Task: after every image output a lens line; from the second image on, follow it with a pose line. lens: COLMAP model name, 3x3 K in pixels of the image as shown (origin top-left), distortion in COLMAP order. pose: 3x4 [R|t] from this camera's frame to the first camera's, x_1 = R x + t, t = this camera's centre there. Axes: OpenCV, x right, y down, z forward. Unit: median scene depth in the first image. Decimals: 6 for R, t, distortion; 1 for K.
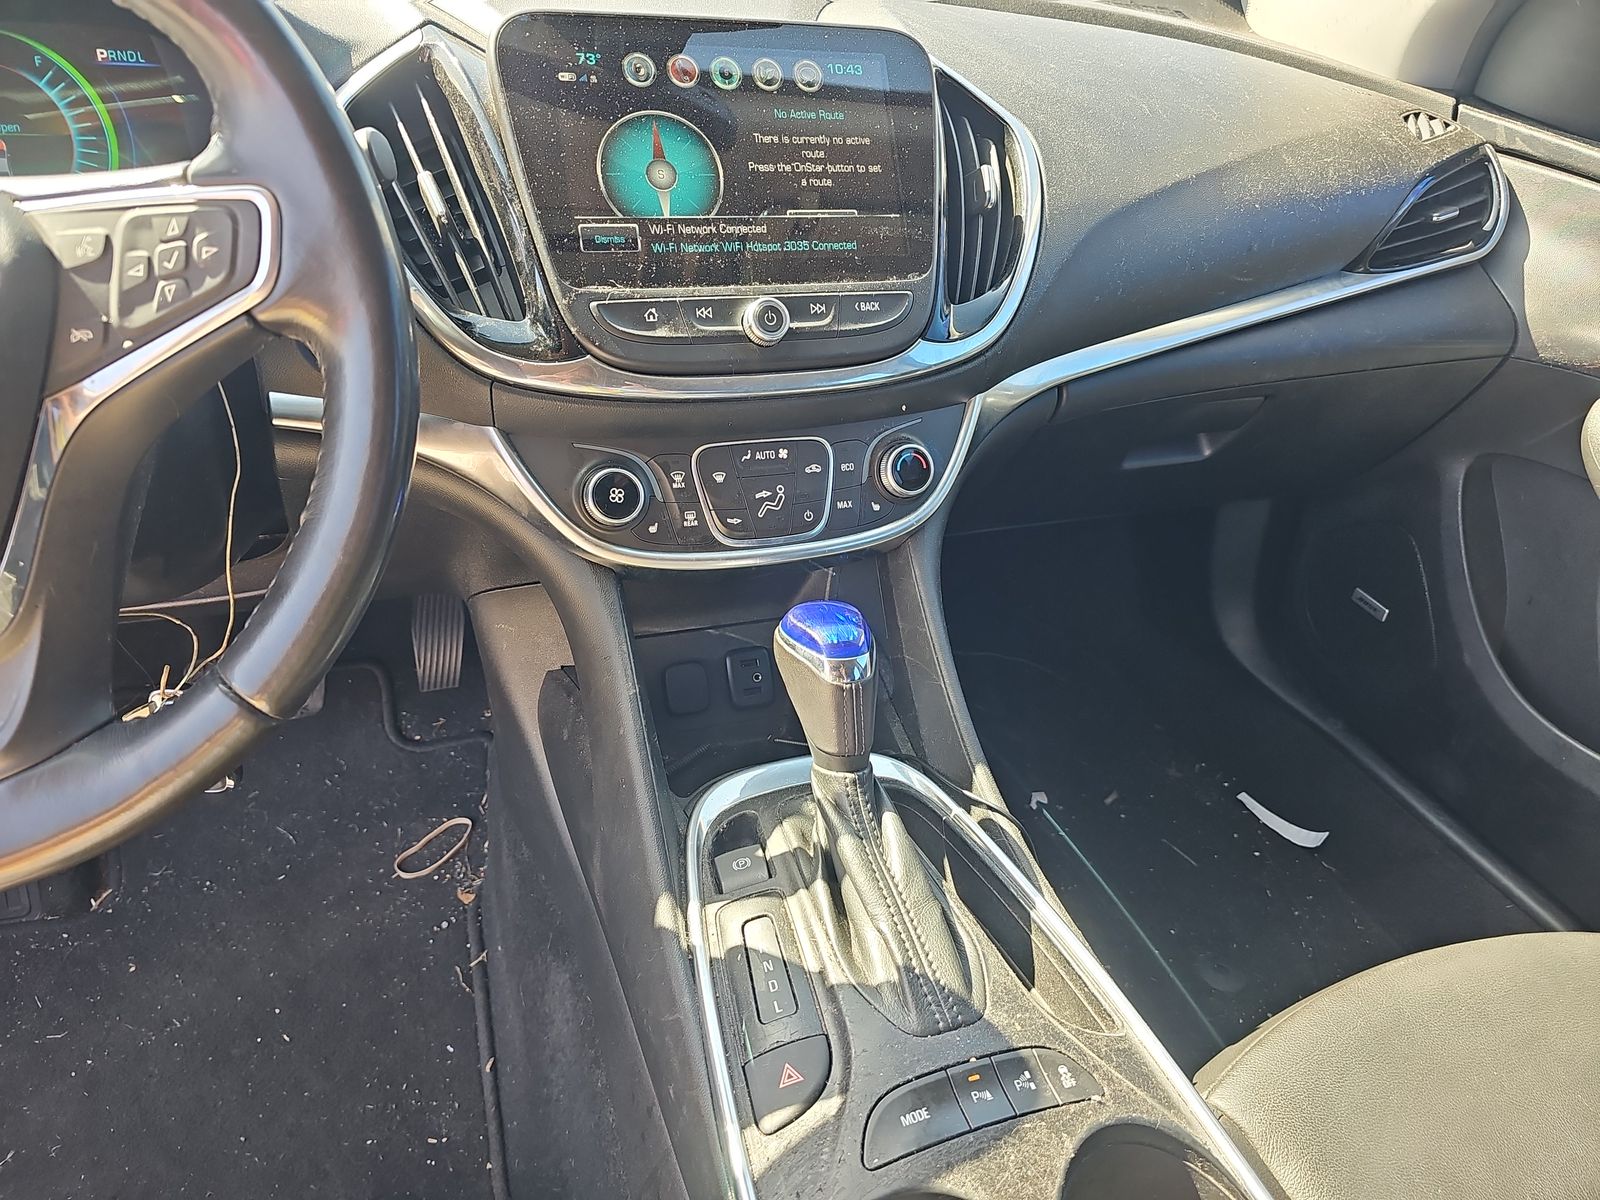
lens RADIAL K [[1094.2, 0, 777.6], [0, 1094.2, 594.1], [0, 0, 1]] dist [0.043452, -0.050711]
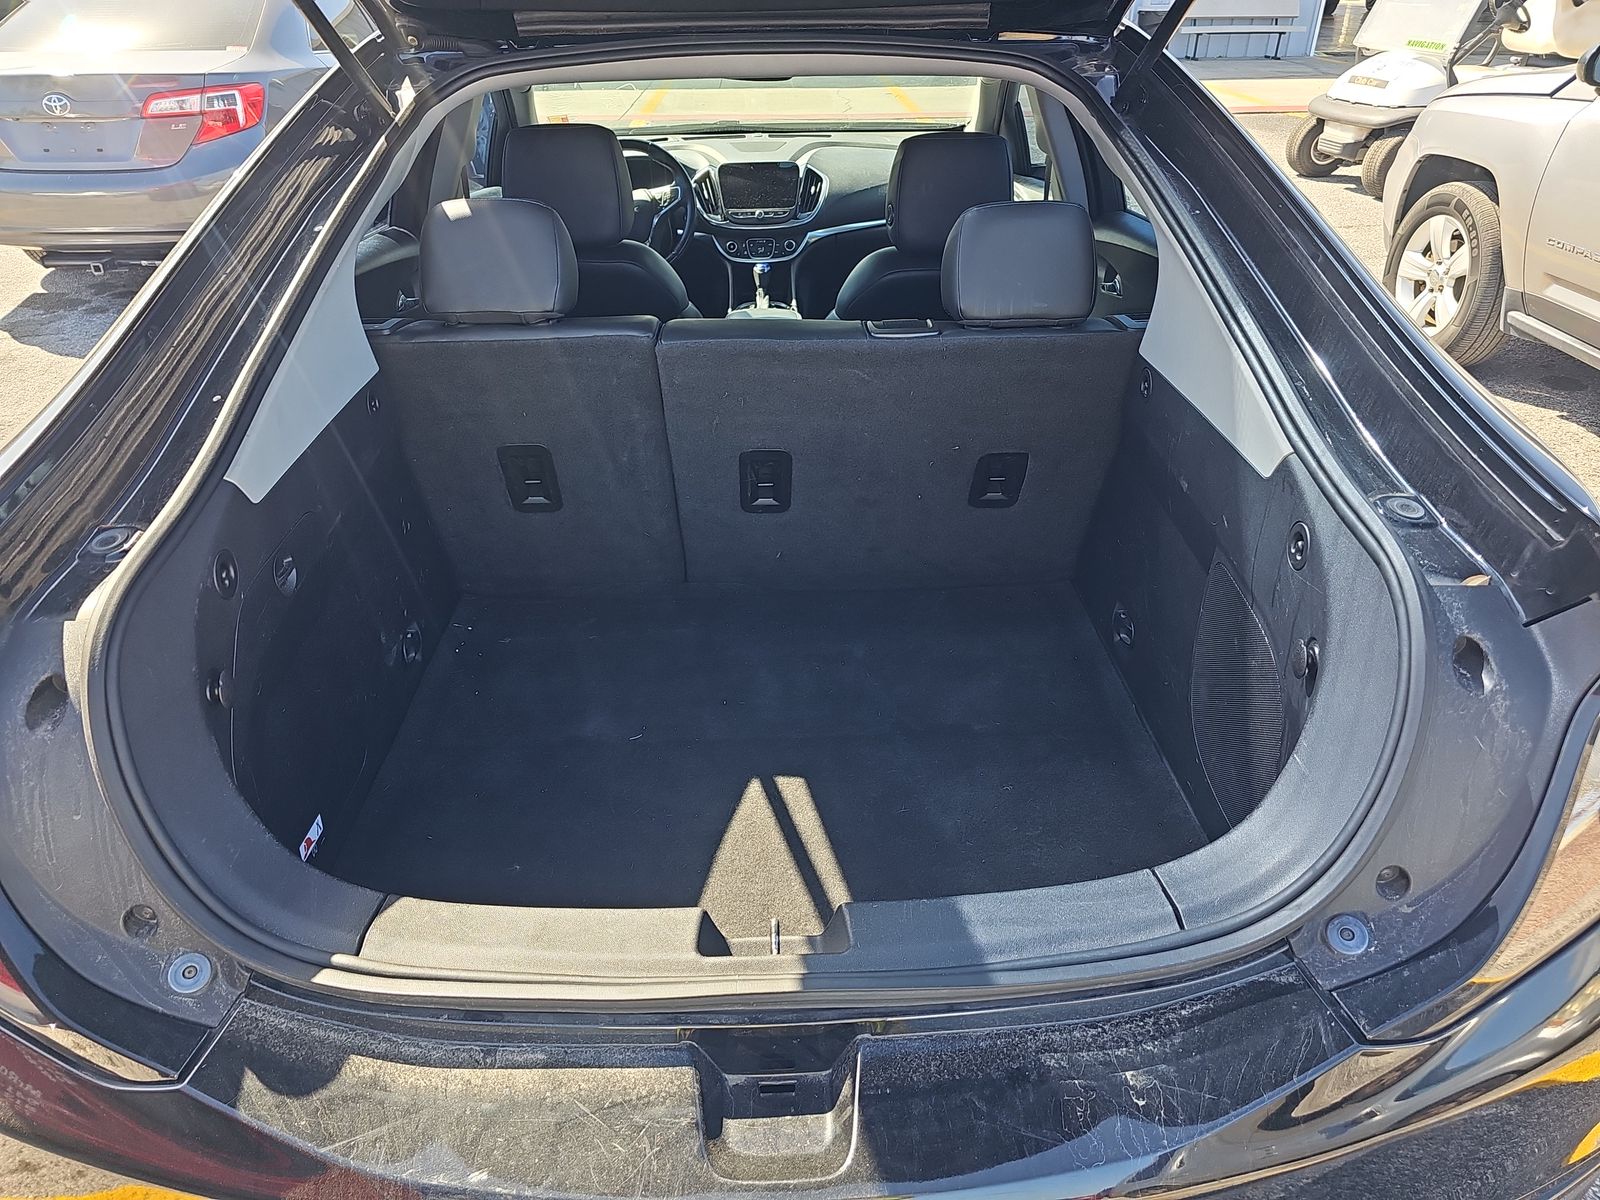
lens RADIAL K [[1094.2, 0, 777.6], [0, 1094.2, 594.1], [0, 0, 1]] dist [0.043452, -0.050711]
pose [[0.942634, 0.084657, -0.322915, 2.716231], [-0.110449, 0.991923, -0.062369, 2.660581], [0.315026, 0.094457, 0.944371, -5.405688]]
